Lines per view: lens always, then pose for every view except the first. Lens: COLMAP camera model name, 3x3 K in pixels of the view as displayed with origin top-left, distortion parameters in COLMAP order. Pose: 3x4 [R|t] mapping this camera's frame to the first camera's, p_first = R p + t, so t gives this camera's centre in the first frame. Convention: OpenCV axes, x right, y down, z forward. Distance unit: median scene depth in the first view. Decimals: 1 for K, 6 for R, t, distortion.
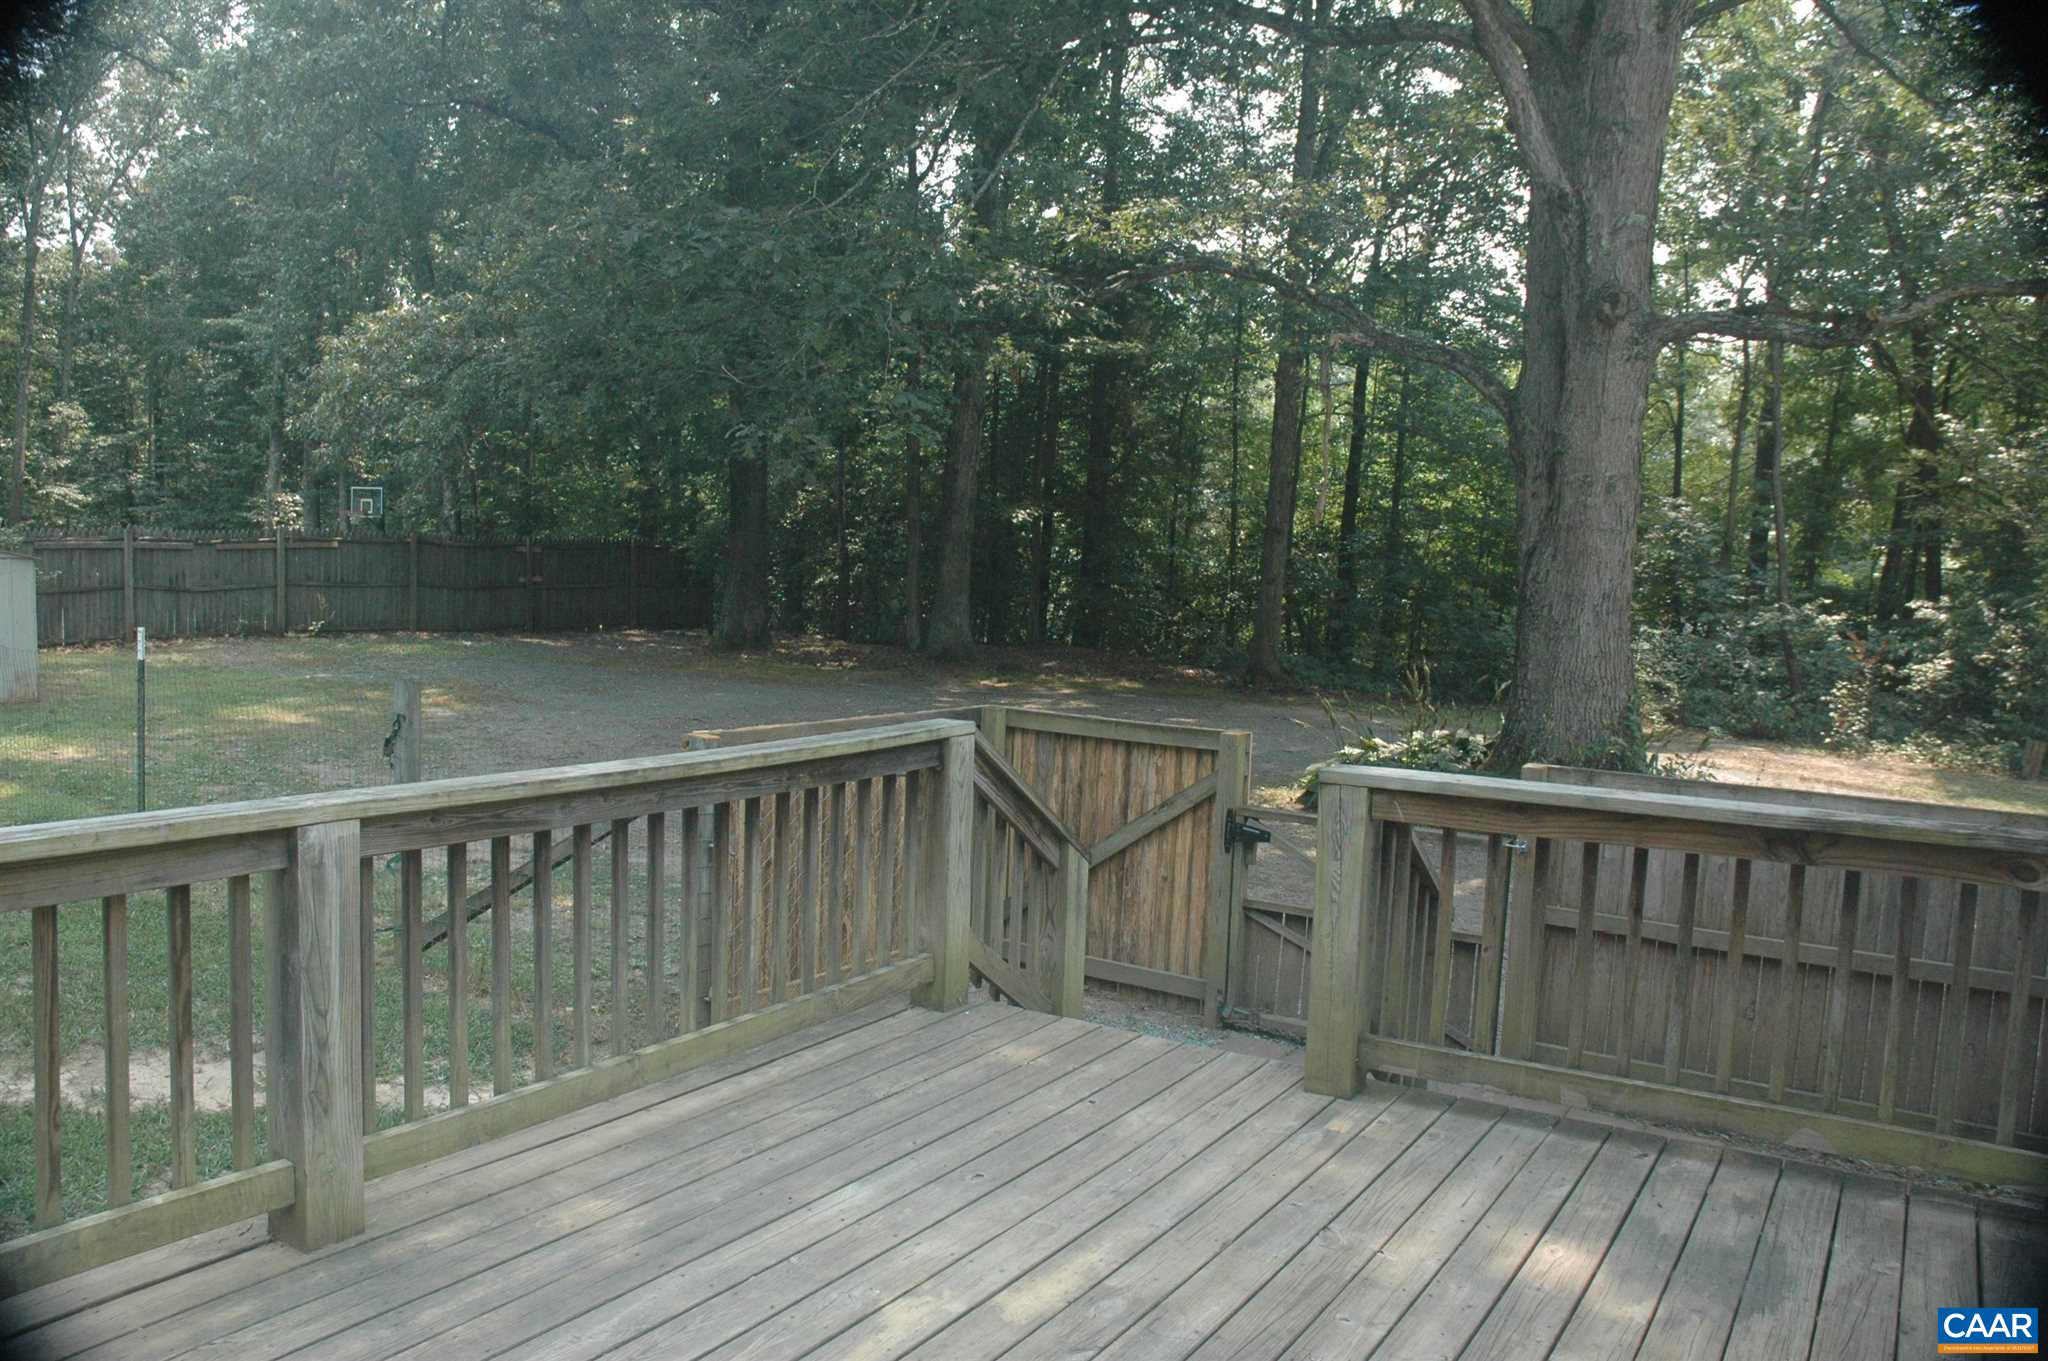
lens RADIAL K [[1700.2, 0, 1028.8], [0, 1700.2, 703.1], [0, 0, 1]] dist [-0.181010, 0.220792]
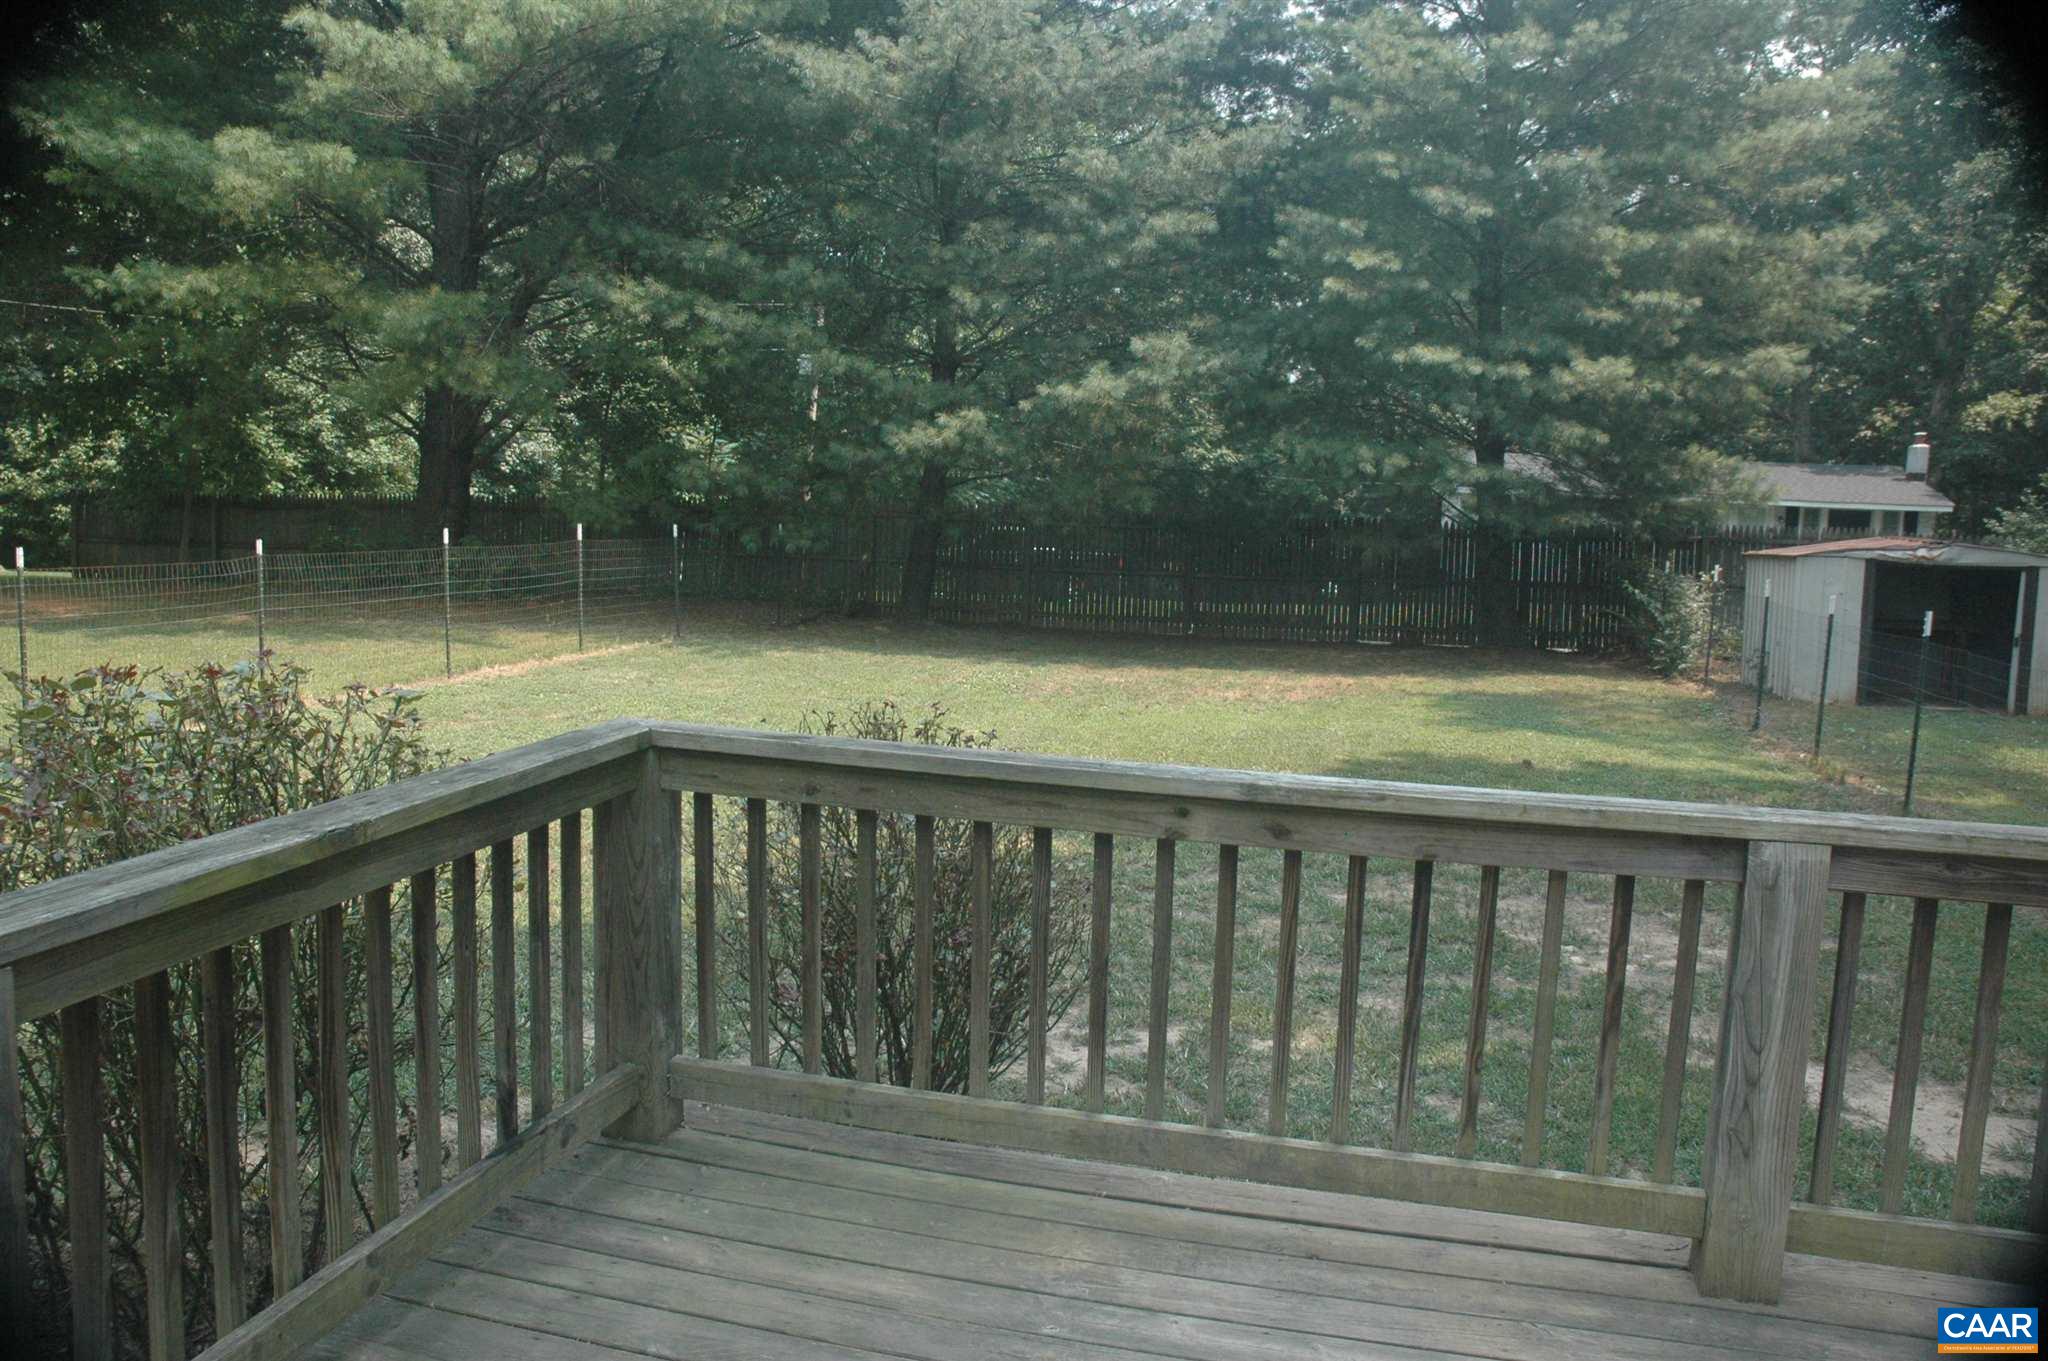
lens RADIAL K [[1700.2, 0, 1028.8], [0, 1700.2, 703.1], [0, 0, 1]] dist [-0.181010, 0.220792]
pose [[0.289820, 0.102982, -0.951525, 0.297694], [-0.098111, 0.992154, 0.077496, -0.031179], [0.952039, 0.070895, 0.297650, 0.339387]]
